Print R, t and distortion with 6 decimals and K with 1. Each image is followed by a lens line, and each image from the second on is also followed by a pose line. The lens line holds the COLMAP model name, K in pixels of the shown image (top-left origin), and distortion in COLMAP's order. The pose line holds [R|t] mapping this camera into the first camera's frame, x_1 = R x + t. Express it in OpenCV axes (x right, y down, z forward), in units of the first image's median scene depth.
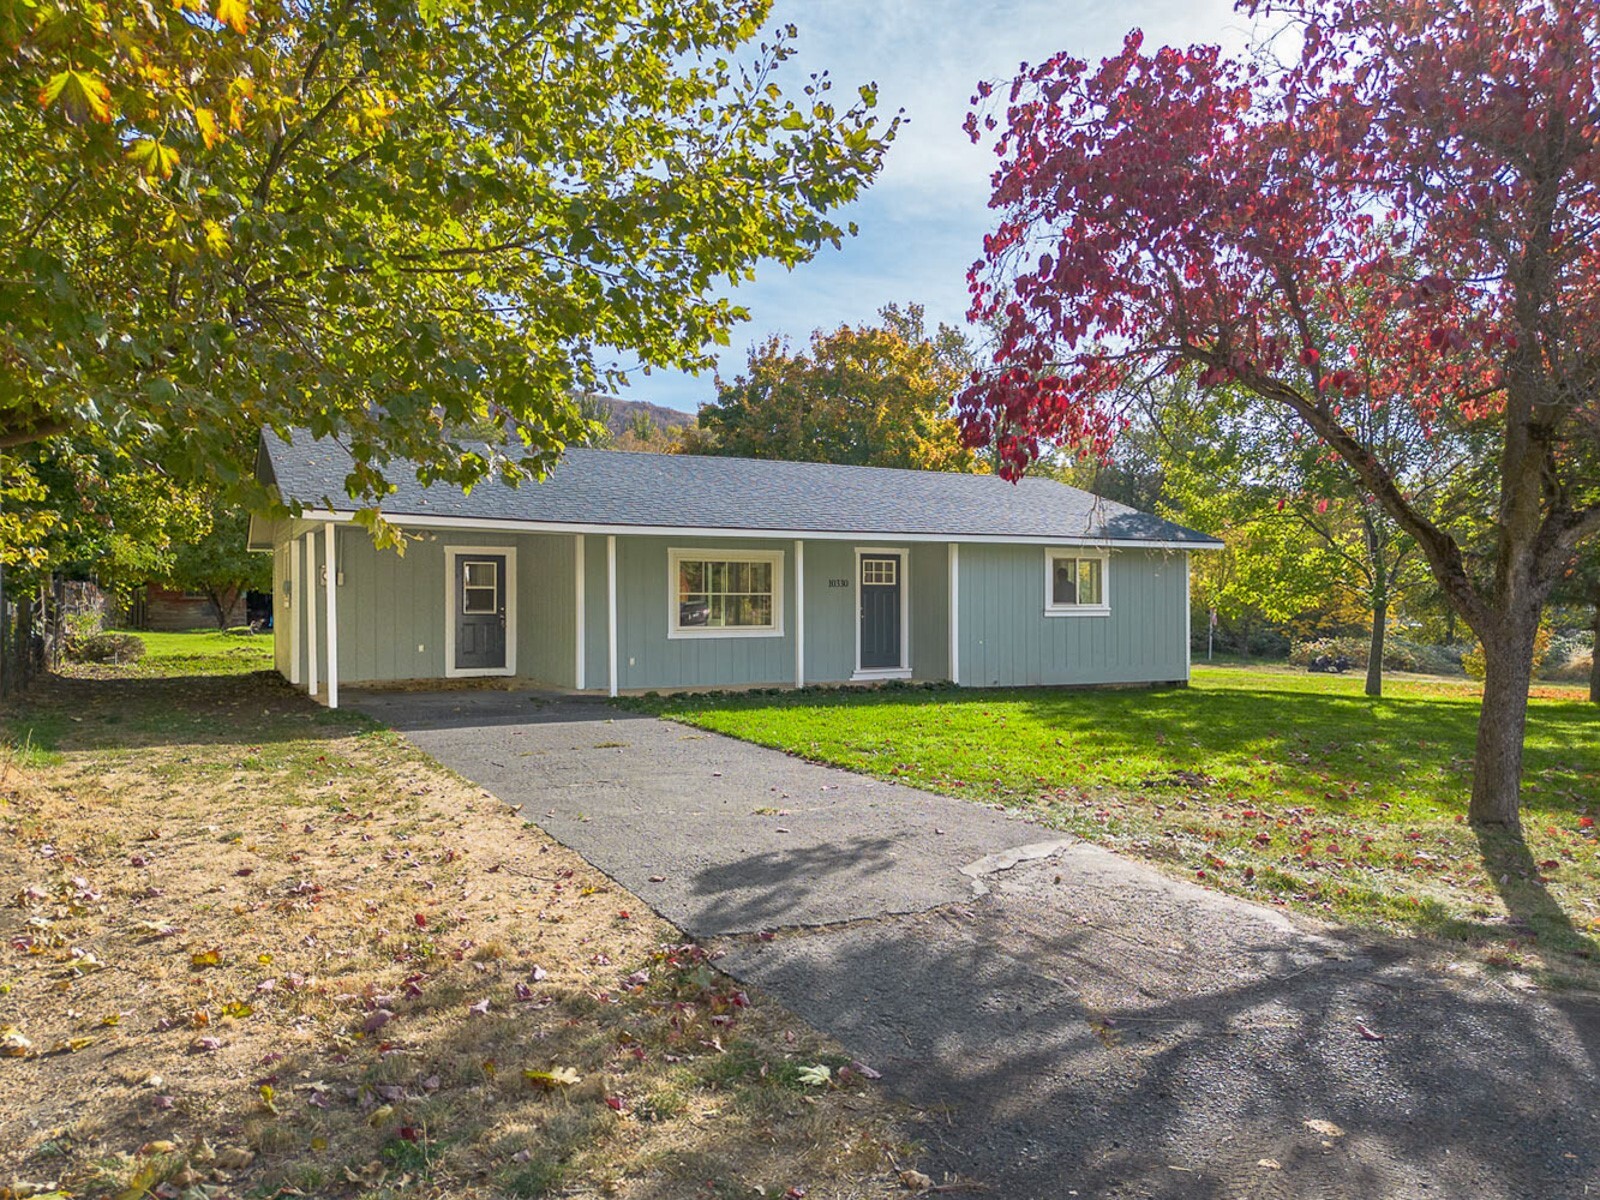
lens RADIAL K [[1139.1, 0, 800.0], [0, 1139.1, 600.0], [0, 0, 1]] dist [0.042474, -0.027974]
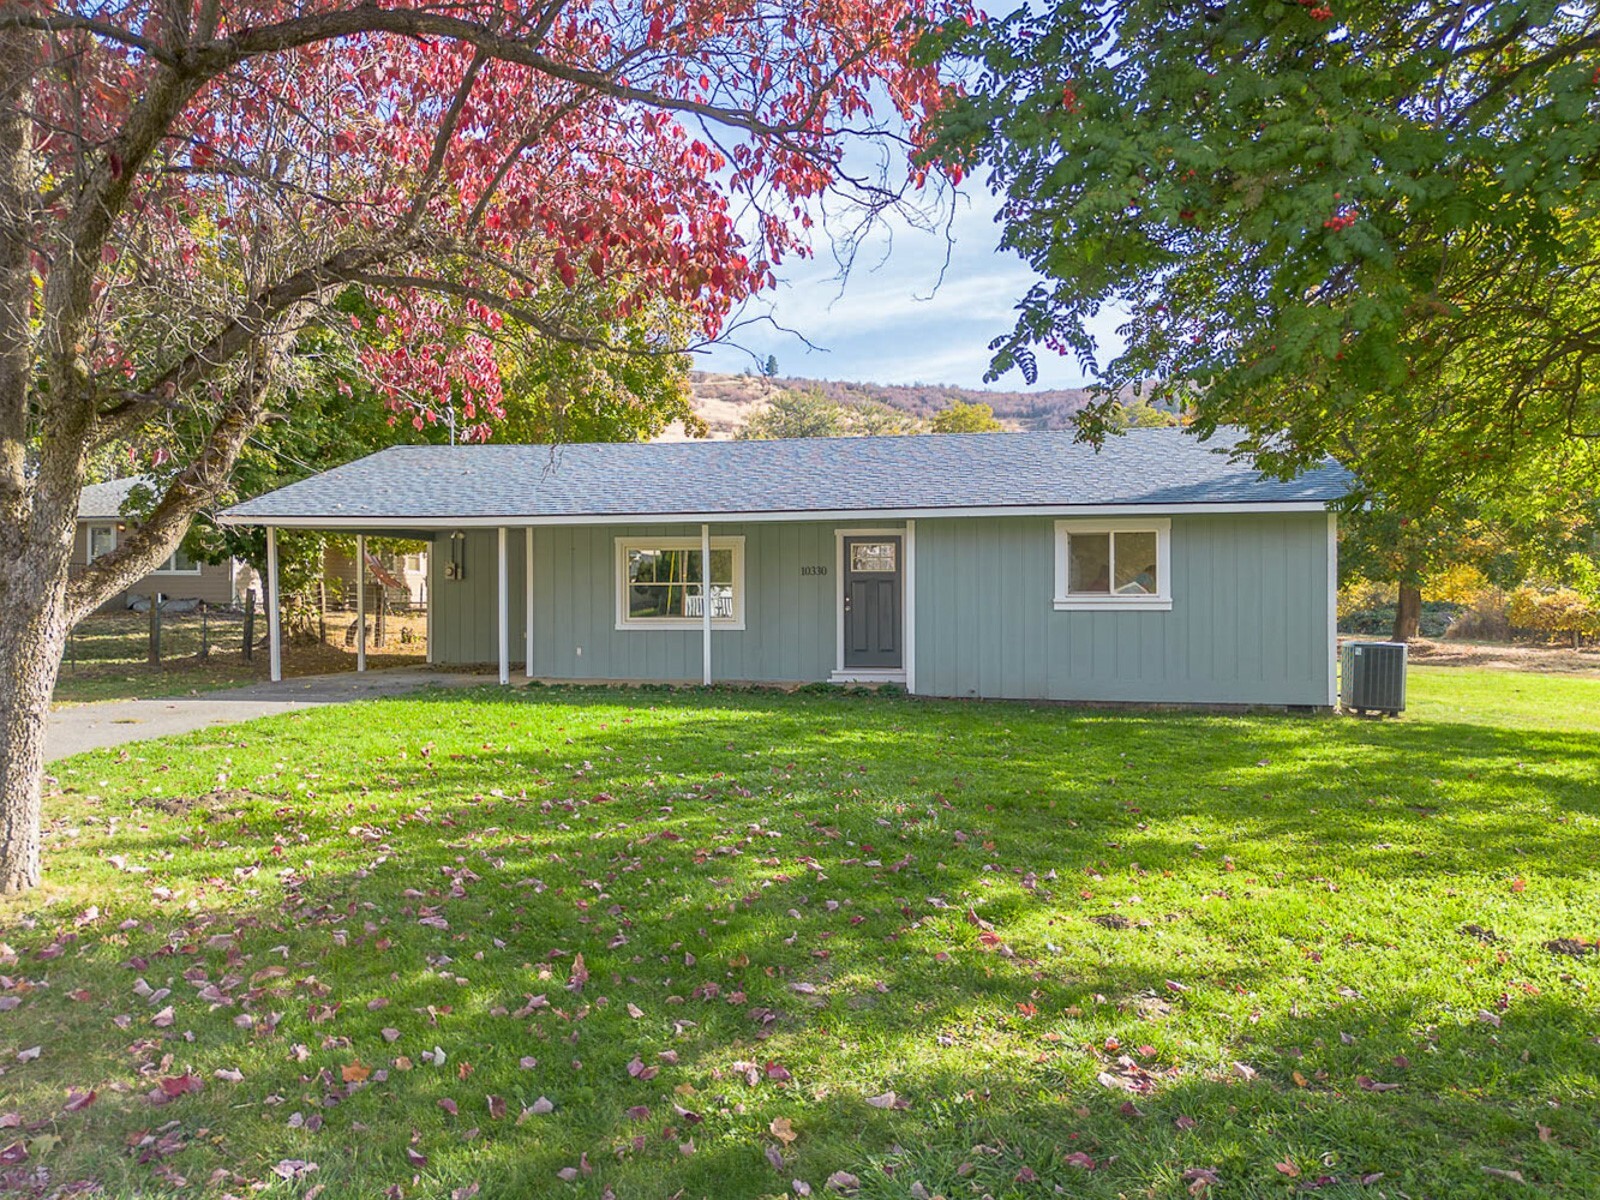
lens RADIAL K [[1139.1, 0, 800.0], [0, 1139.1, 600.0], [0, 0, 1]] dist [0.042474, -0.027974]
pose [[0.790365, 0.002077, -0.612632, 0.566547], [0.003673, 0.999960, 0.008129, 0.000920], [0.612625, -0.008674, 0.790326, 0.288279]]
